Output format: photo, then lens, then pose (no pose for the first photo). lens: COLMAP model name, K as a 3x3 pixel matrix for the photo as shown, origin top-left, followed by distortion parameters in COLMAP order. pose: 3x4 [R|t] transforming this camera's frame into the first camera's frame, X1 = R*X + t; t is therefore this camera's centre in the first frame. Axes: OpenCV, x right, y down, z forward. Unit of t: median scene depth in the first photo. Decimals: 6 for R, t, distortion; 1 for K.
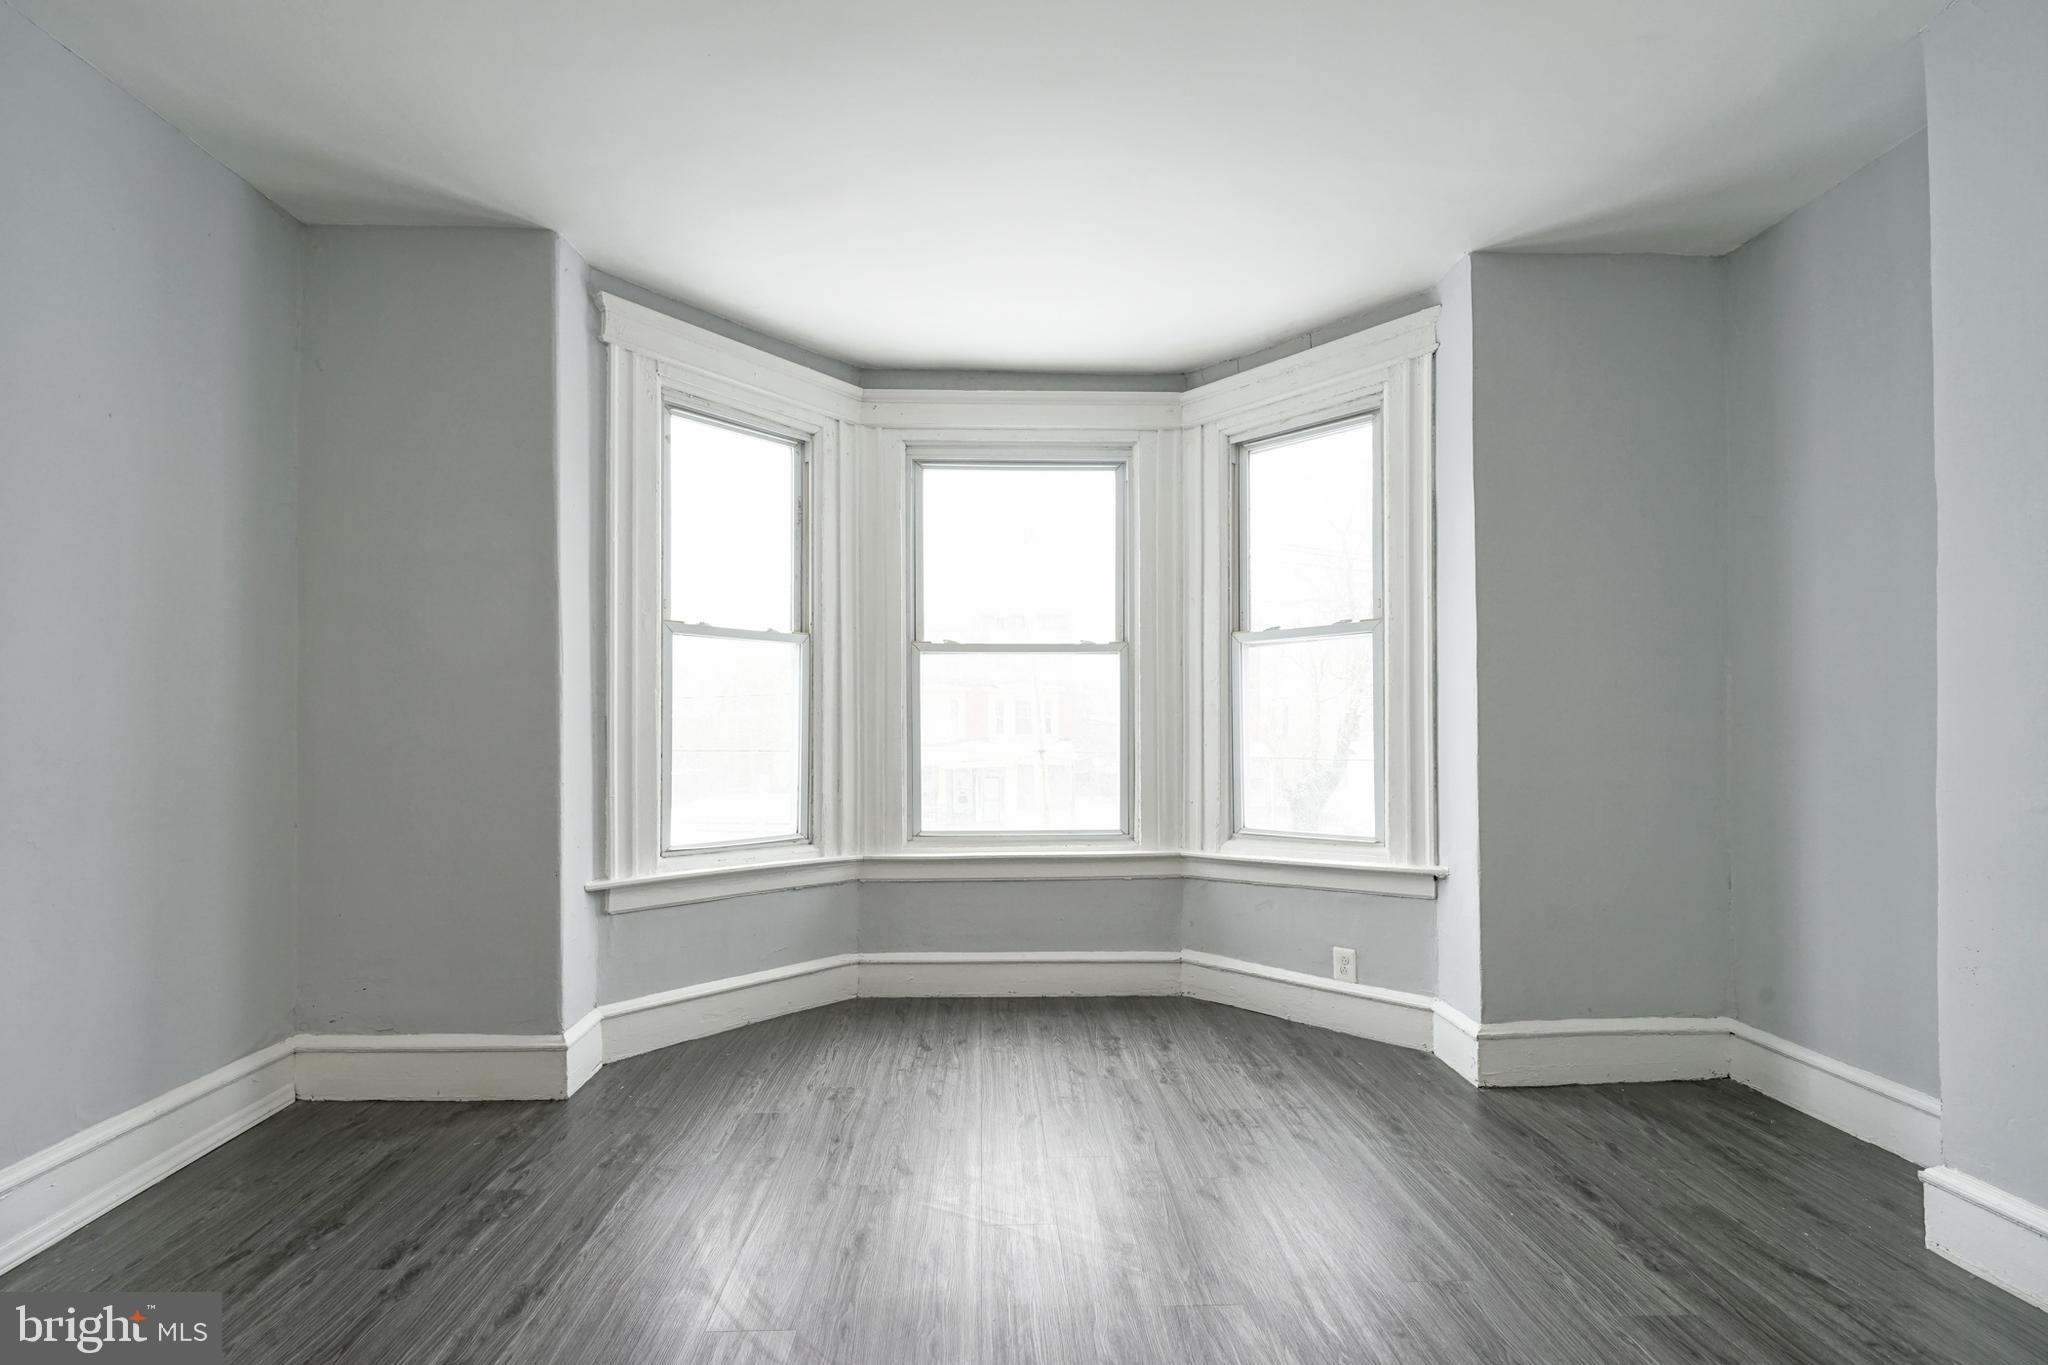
lens RADIAL K [[946.6, 0, 1038.8], [0, 946.6, 713.9], [0, 0, 1]] dist [-0.006050, 0.002561]
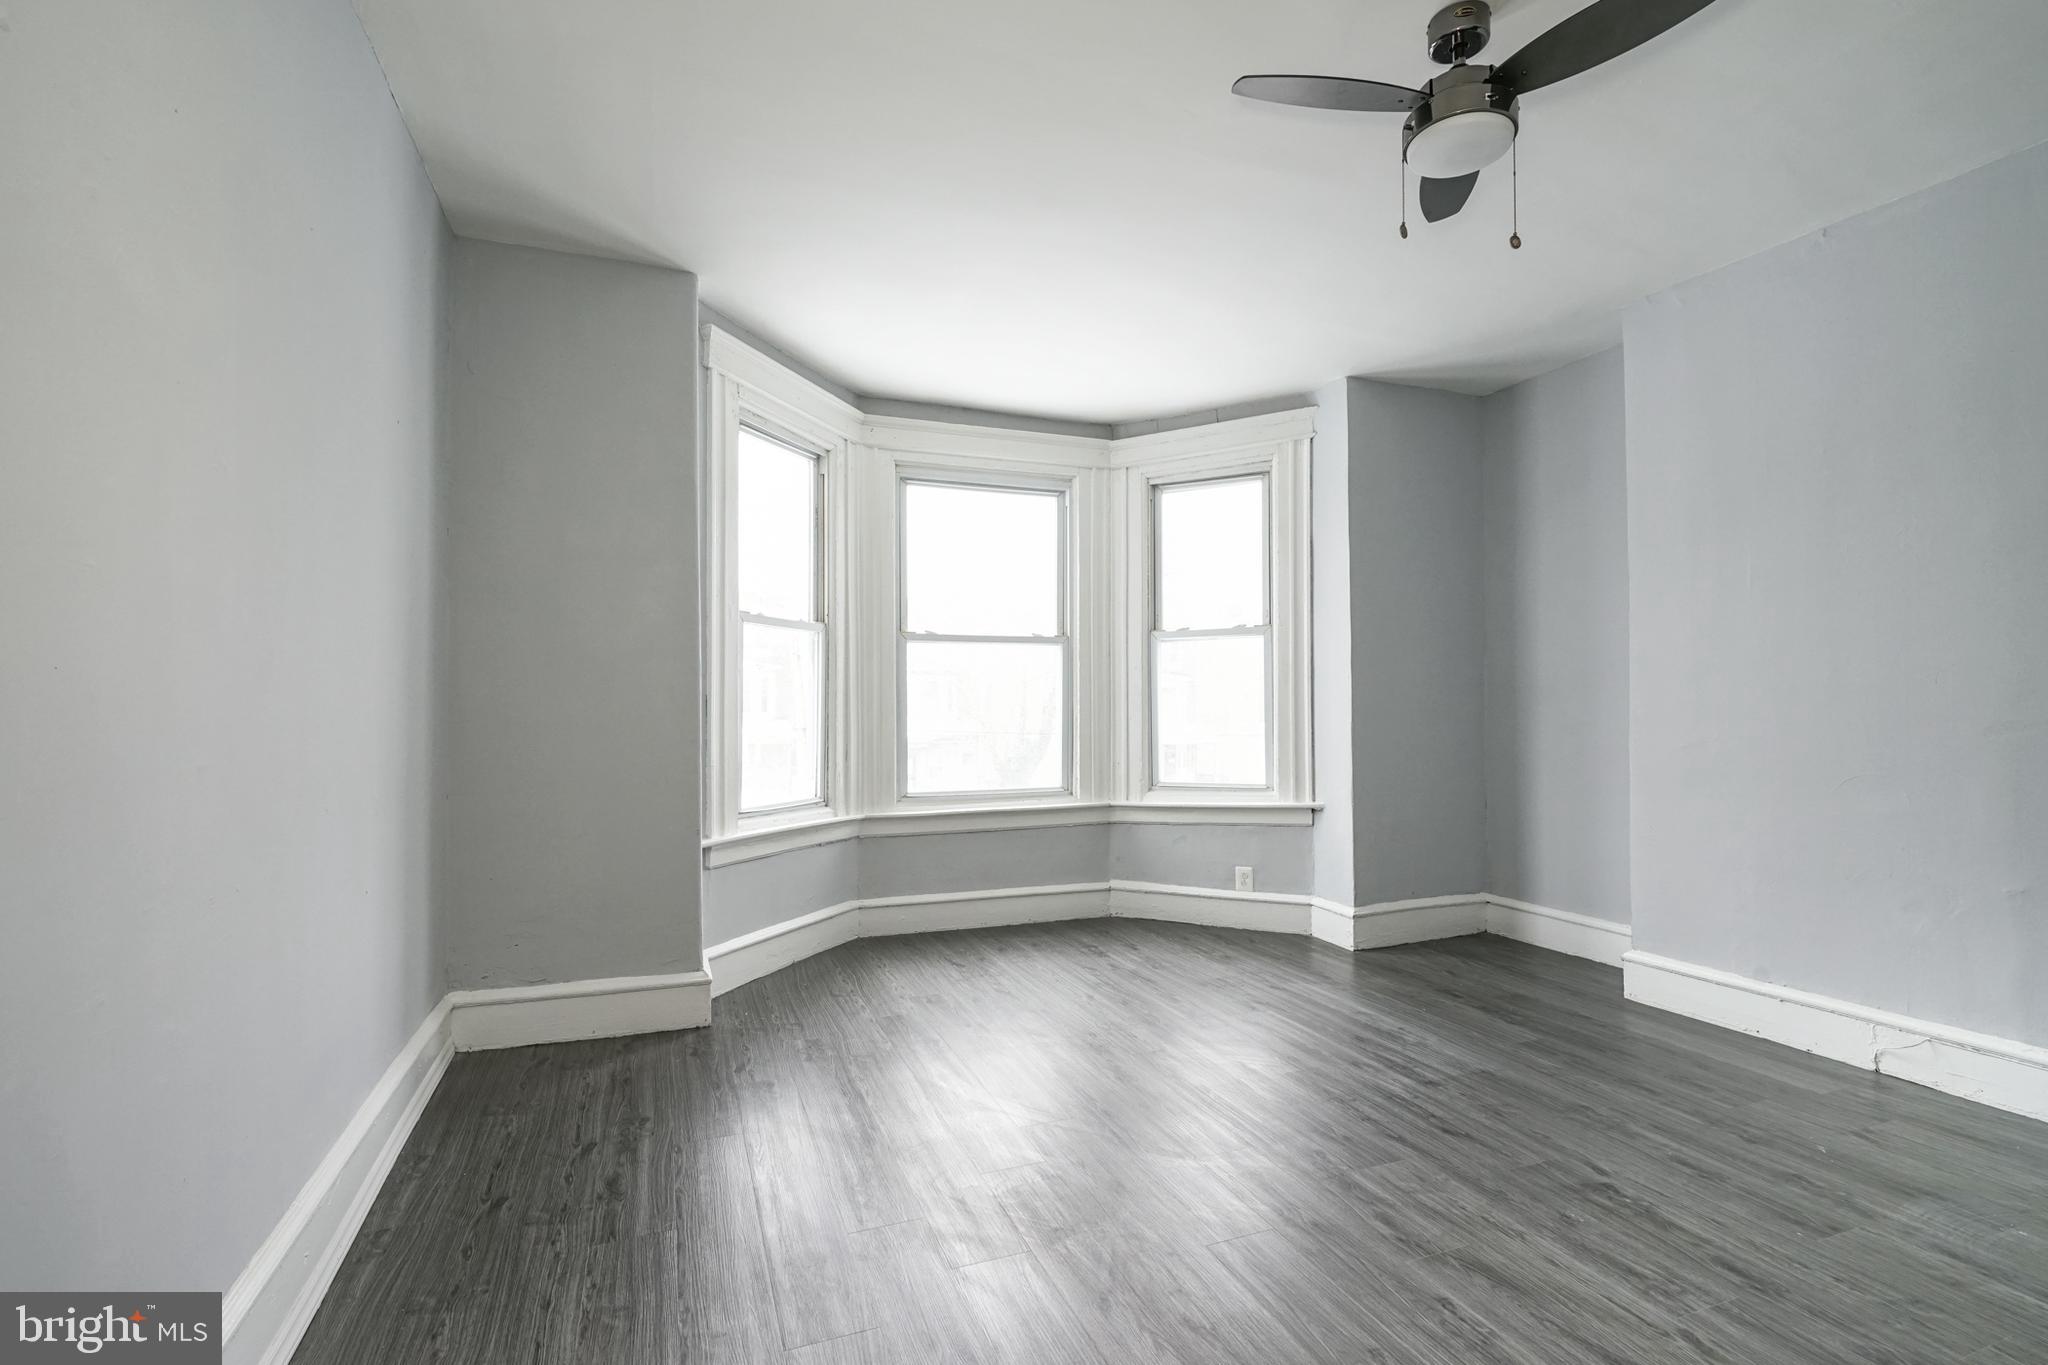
lens RADIAL K [[946.6, 0, 1031.0], [0, 946.6, 689.2], [0, 0, 1]] dist [-0.006050, 0.002561]
pose [[0.944355, 0.003555, 0.328909, -0.422599], [-0.002553, 0.999991, -0.003479, -0.001620], [-0.328919, 0.002446, 0.944355, -0.186545]]
